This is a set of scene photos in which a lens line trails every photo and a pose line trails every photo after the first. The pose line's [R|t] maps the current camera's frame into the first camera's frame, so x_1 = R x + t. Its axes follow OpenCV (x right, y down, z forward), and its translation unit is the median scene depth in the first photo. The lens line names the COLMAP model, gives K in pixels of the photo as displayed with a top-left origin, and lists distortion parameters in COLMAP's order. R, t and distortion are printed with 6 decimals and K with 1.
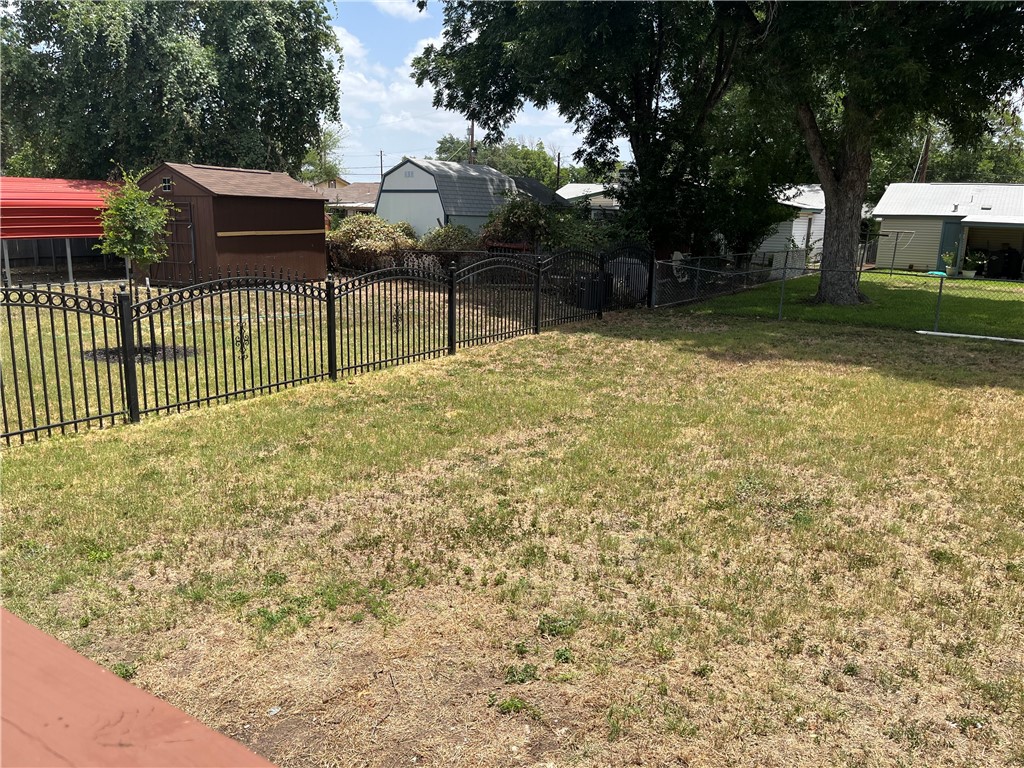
lens RADIAL K [[779.2, 0, 516.7], [0, 779.2, 379.8], [0, 0, 1]] dist [0.068334, -0.110609]
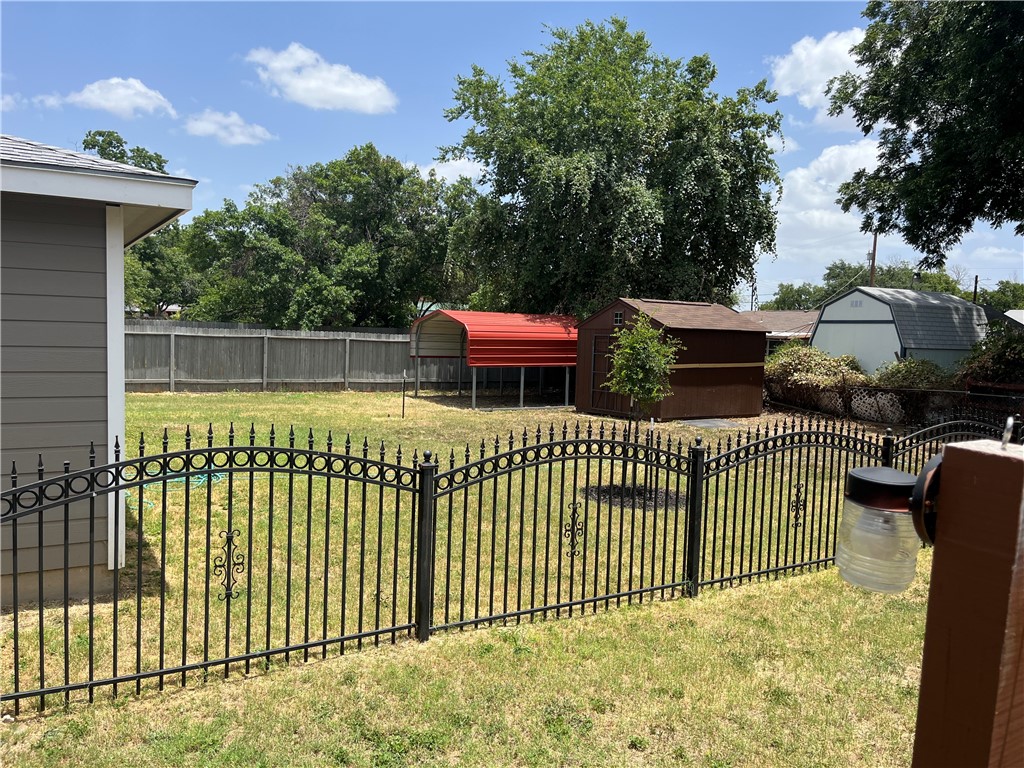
lens RADIAL K [[779.2, 0, 516.7], [0, 779.2, 379.8], [0, 0, 1]] dist [0.068334, -0.110609]
pose [[0.900030, 0.030137, -0.434784, -0.095962], [-0.097925, 0.986082, -0.134360, -0.014903], [0.424683, 0.163504, 0.890455, 0.037169]]
